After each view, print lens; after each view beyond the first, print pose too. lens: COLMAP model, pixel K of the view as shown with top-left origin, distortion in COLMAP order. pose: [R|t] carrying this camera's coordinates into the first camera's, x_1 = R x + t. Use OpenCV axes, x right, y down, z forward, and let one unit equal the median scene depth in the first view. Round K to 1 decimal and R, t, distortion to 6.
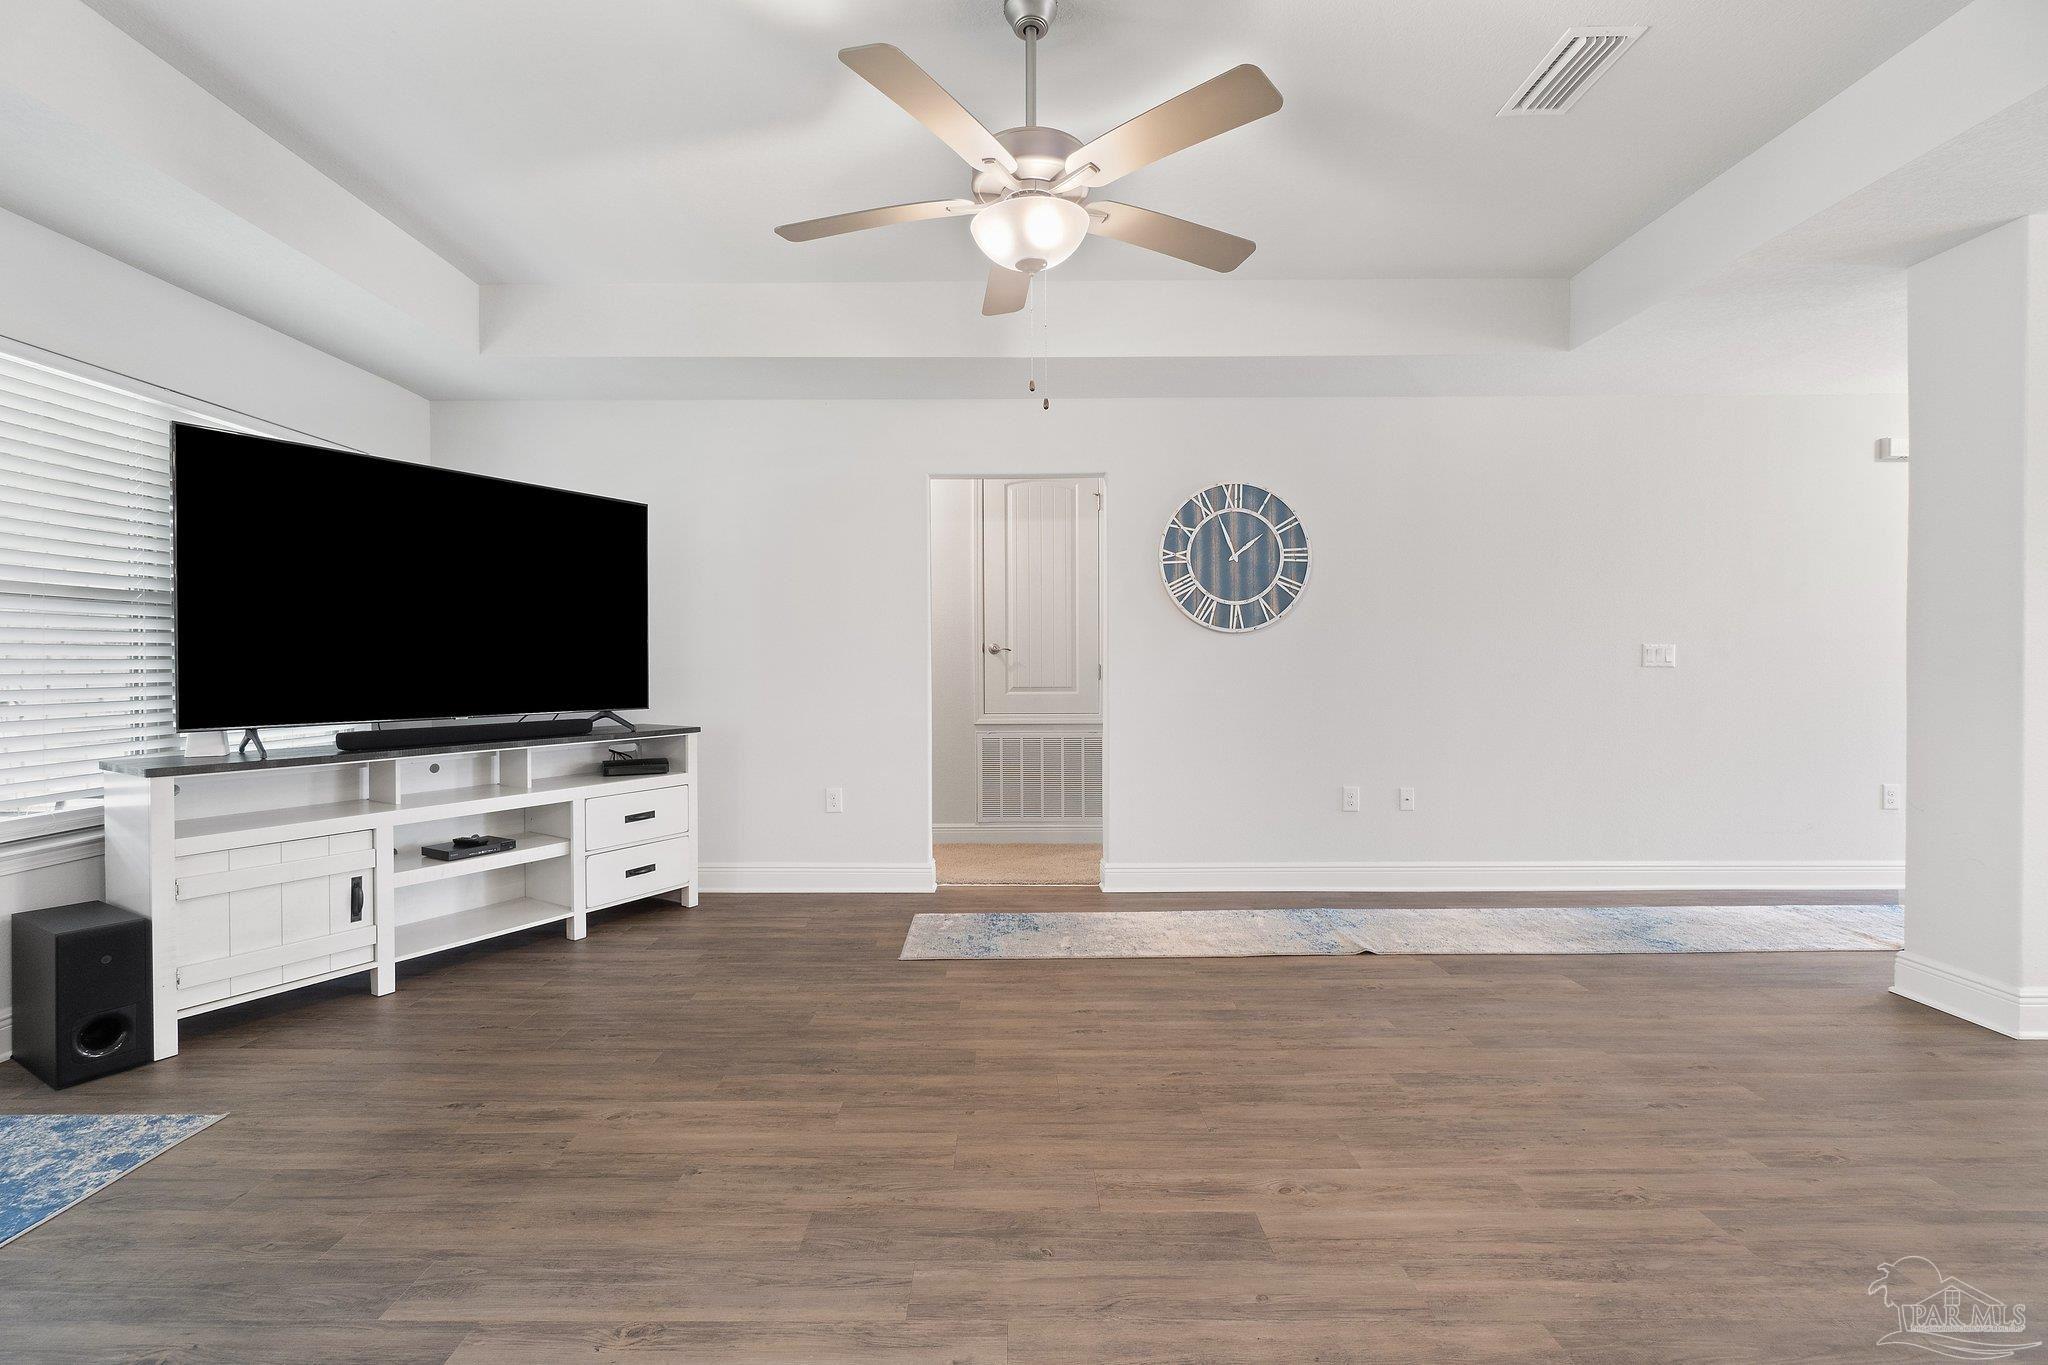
lens RADIAL K [[880.7, 0, 1005.8], [0, 880.7, 675.3], [0, 0, 1]] dist [-0.002875, 0.001000]
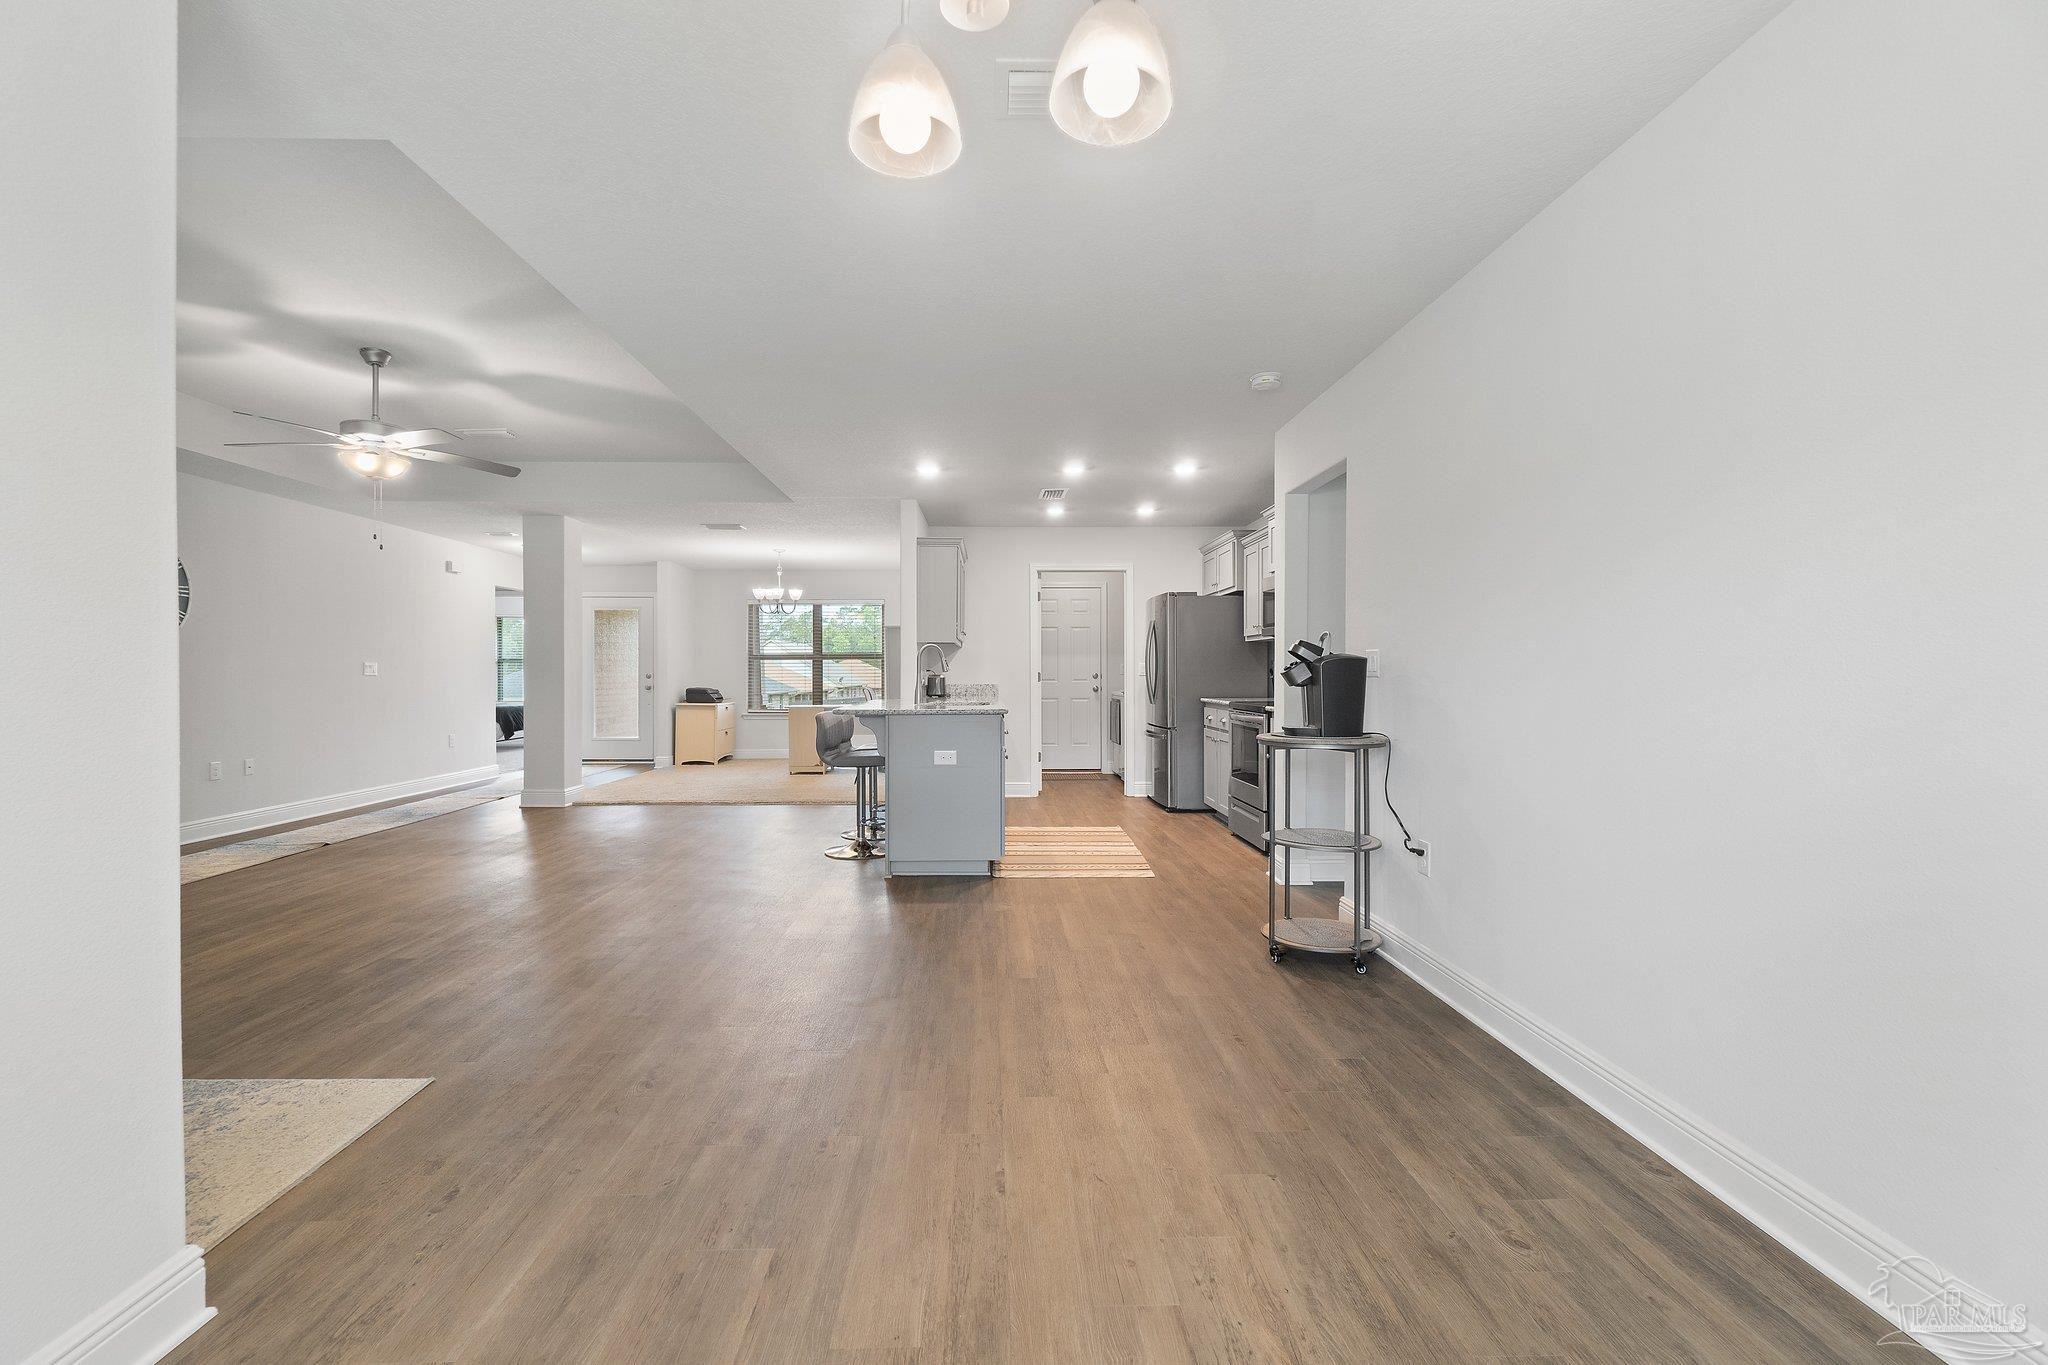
lens RADIAL K [[880.7, 0, 1005.8], [0, 880.7, 675.3], [0, 0, 1]] dist [-0.002875, 0.001000]
pose [[-0.029735, 0.000991, 0.999557, -1.200442], [0.011905, 0.999929, -0.000637, 0.007019], [-0.999487, 0.011881, -0.029745, -0.232485]]
